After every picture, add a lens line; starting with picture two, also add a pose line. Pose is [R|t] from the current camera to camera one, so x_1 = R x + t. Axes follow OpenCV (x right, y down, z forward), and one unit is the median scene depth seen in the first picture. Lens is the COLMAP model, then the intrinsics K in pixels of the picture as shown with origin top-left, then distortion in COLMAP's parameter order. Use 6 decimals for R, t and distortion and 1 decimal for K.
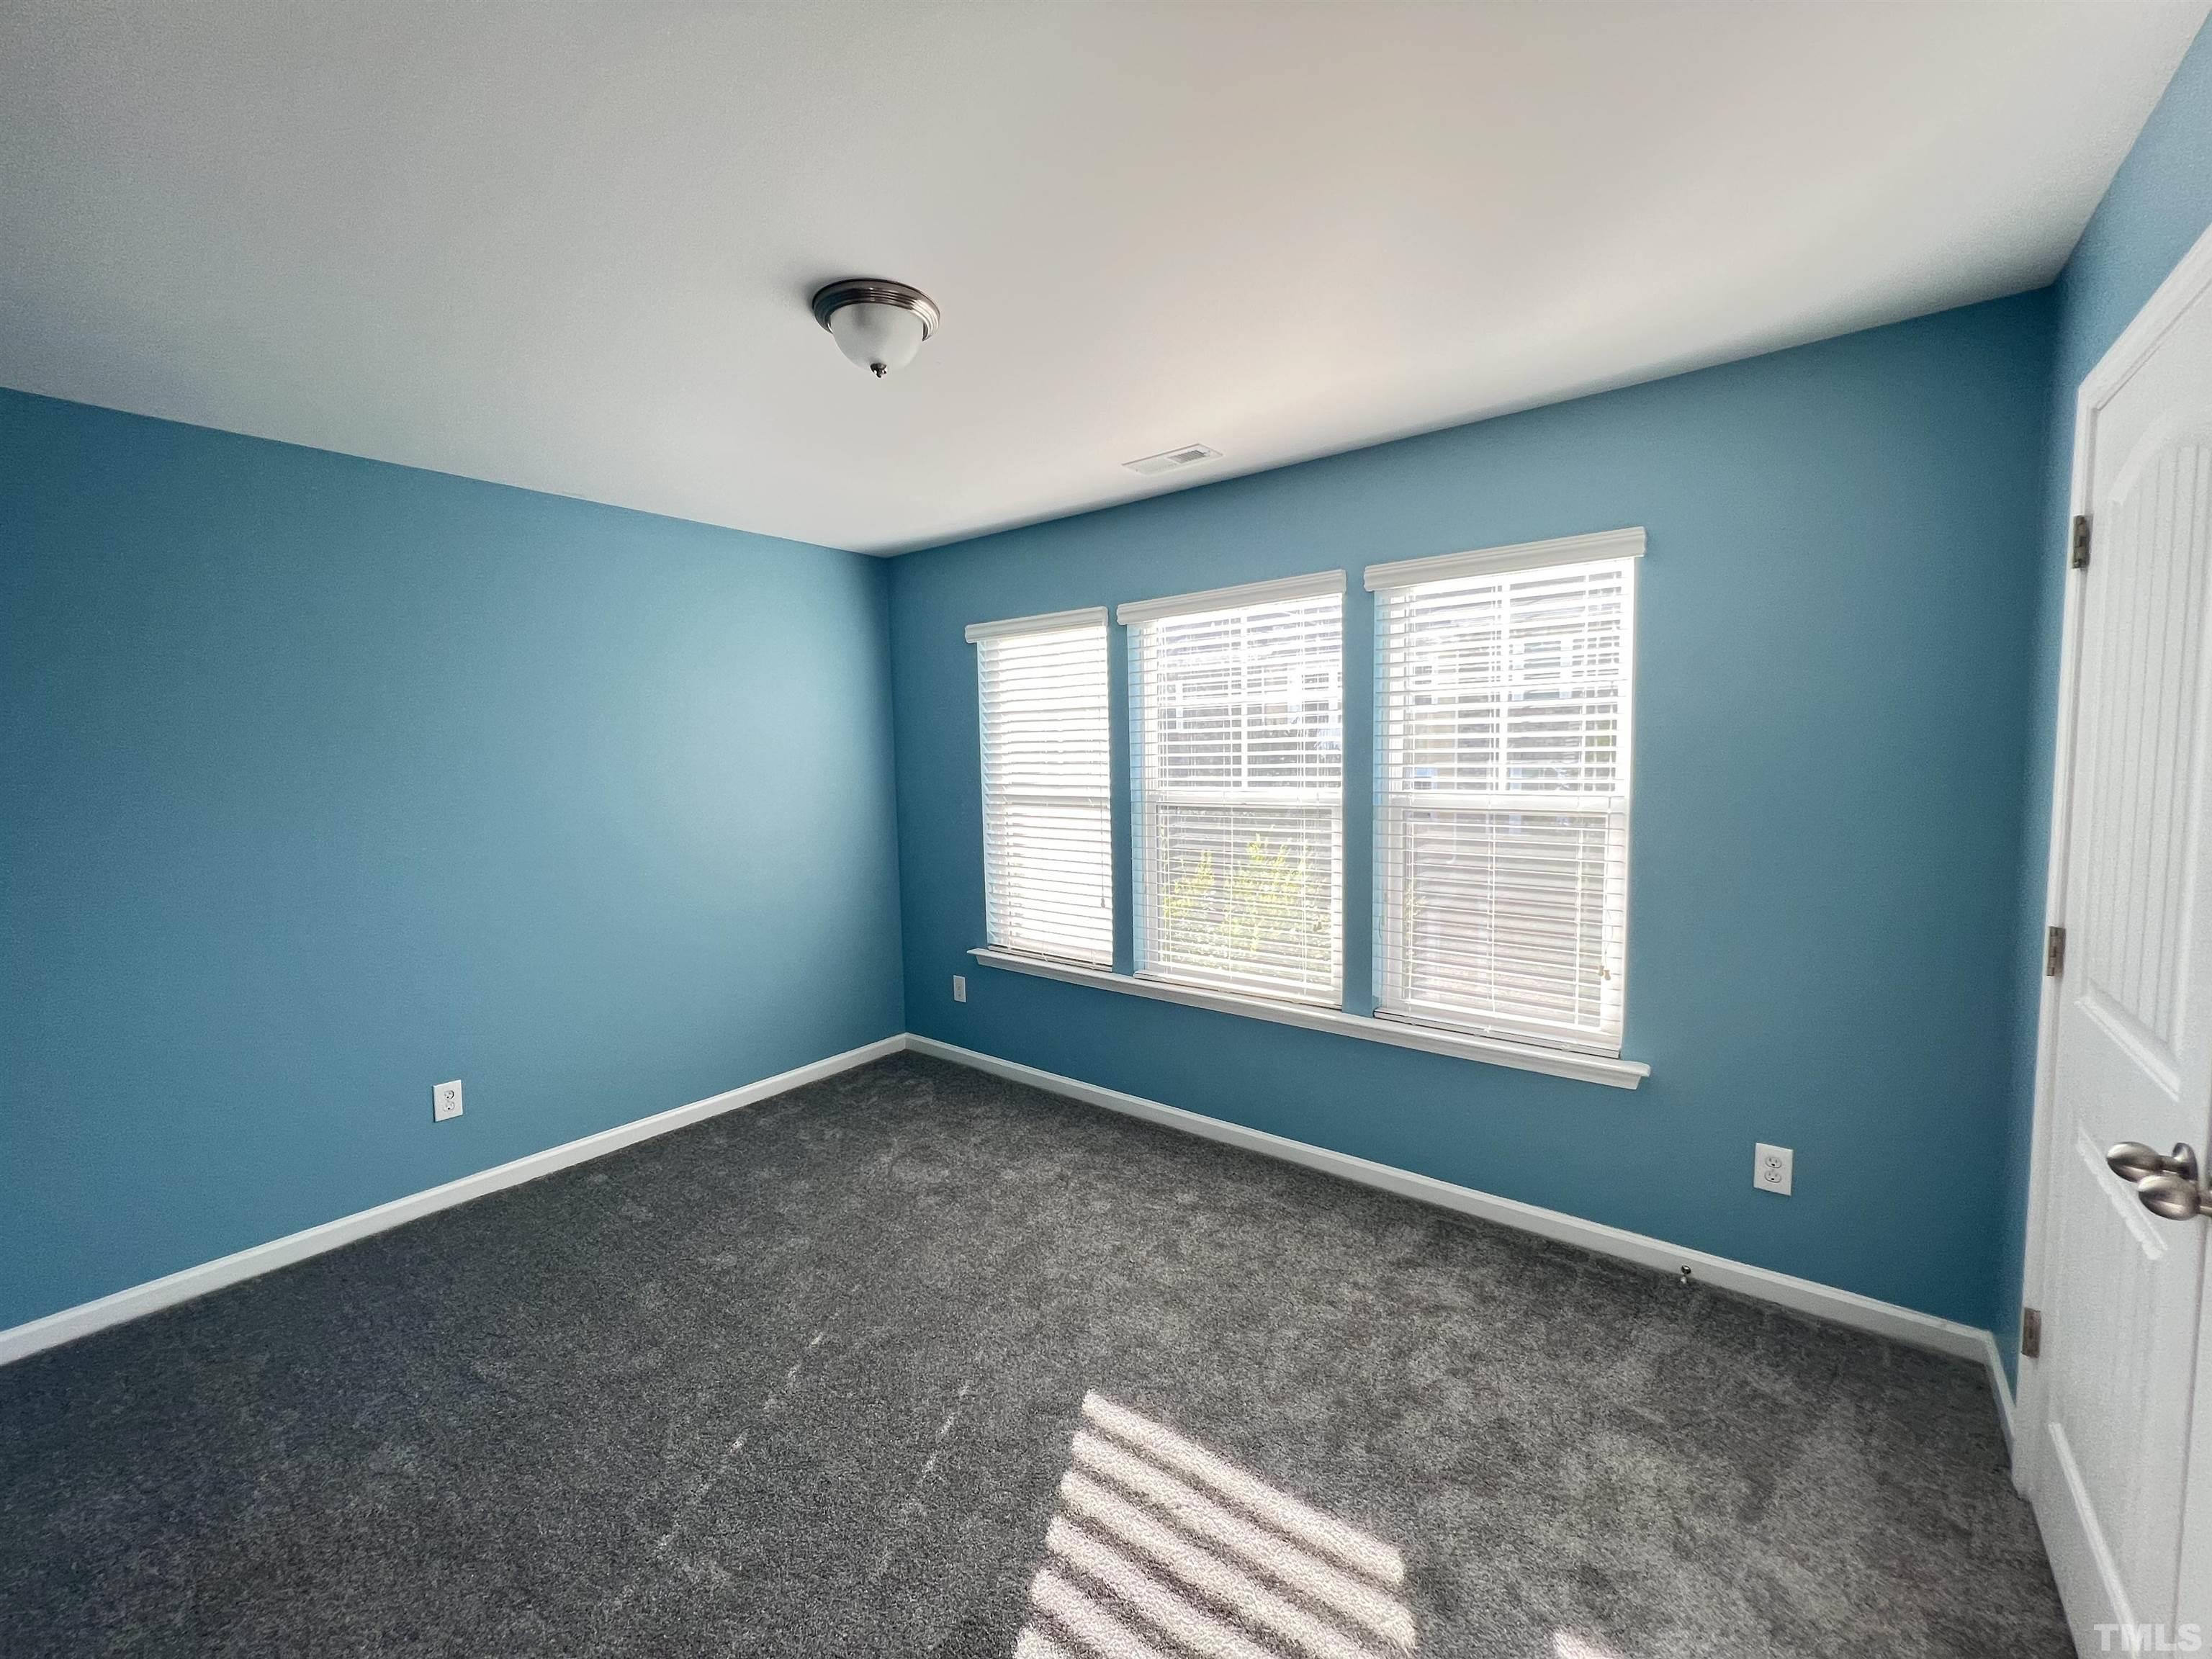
lens RADIAL K [[888.5, 0, 1107.9], [0, 888.5, 825.3], [0, 0, 1]] dist [-0.003967, 0.000933]
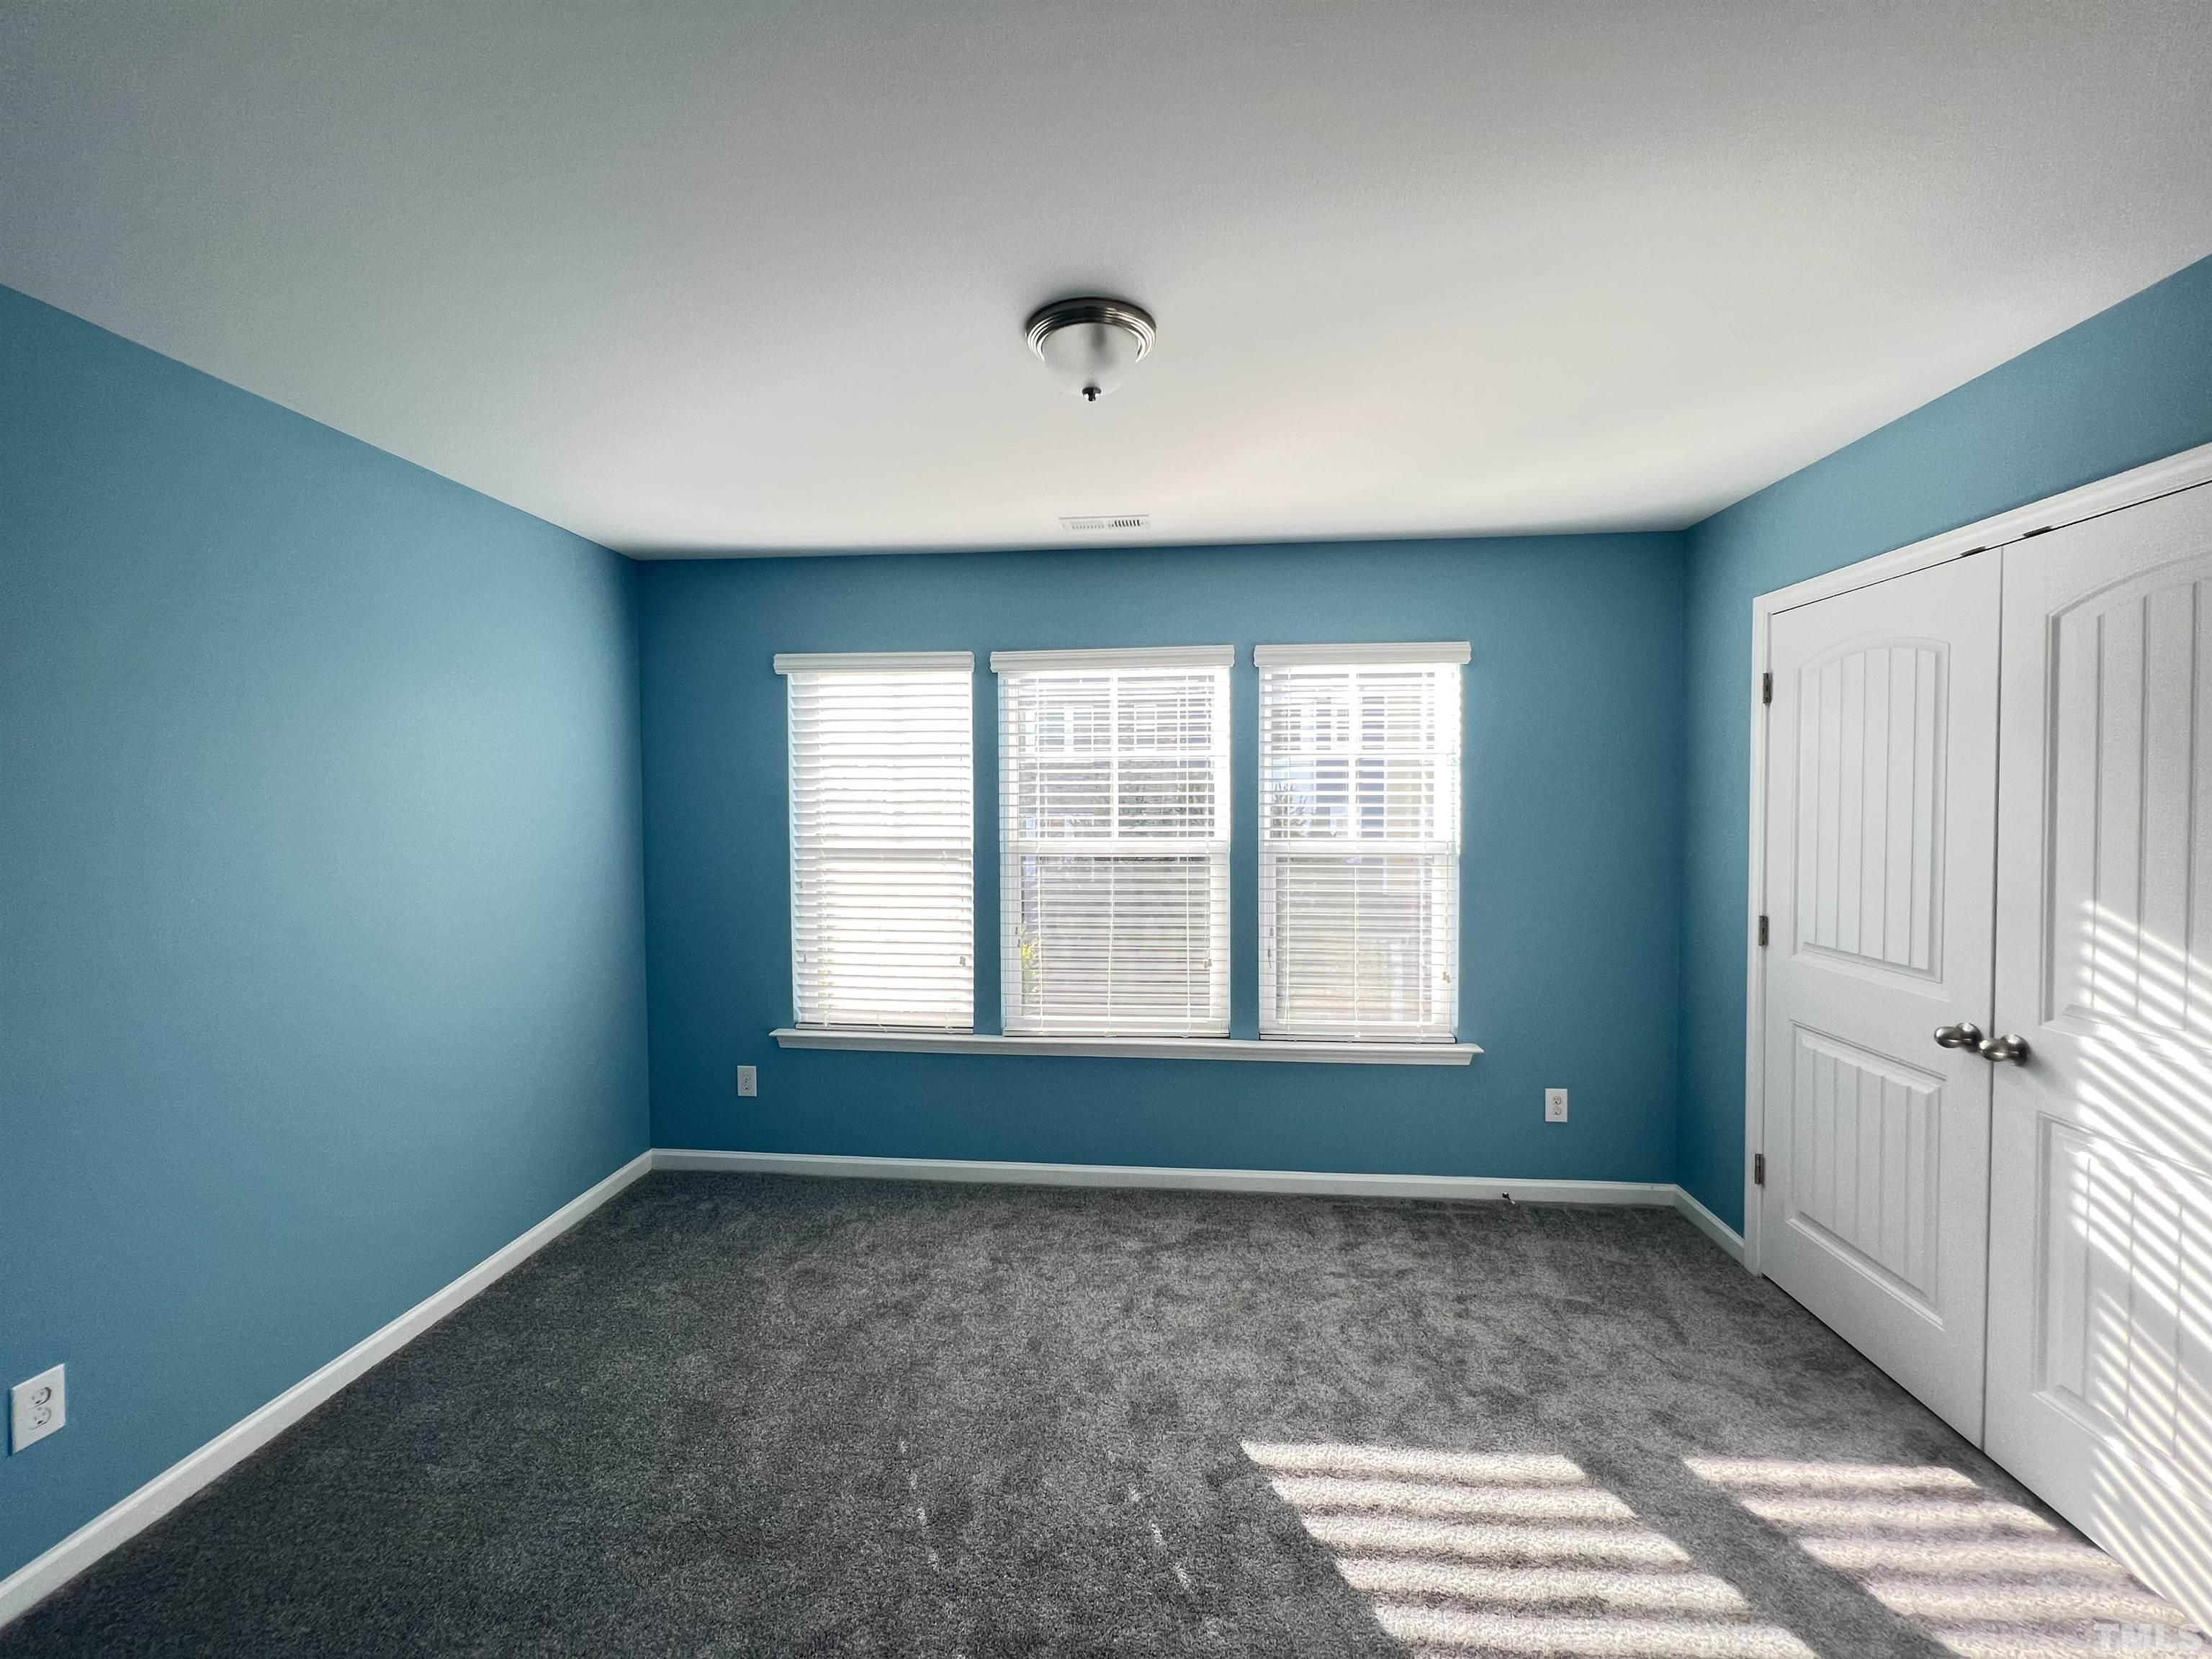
lens RADIAL K [[888.5, 0, 1092.4], [0, 888.5, 828.3], [0, 0, 1]] dist [-0.003967, 0.000933]
pose [[0.840615, -0.003251, 0.541624, -0.532588], [0.032127, 0.998521, -0.043868, -0.010606], [-0.540680, 0.054277, 0.839476, 0.165172]]
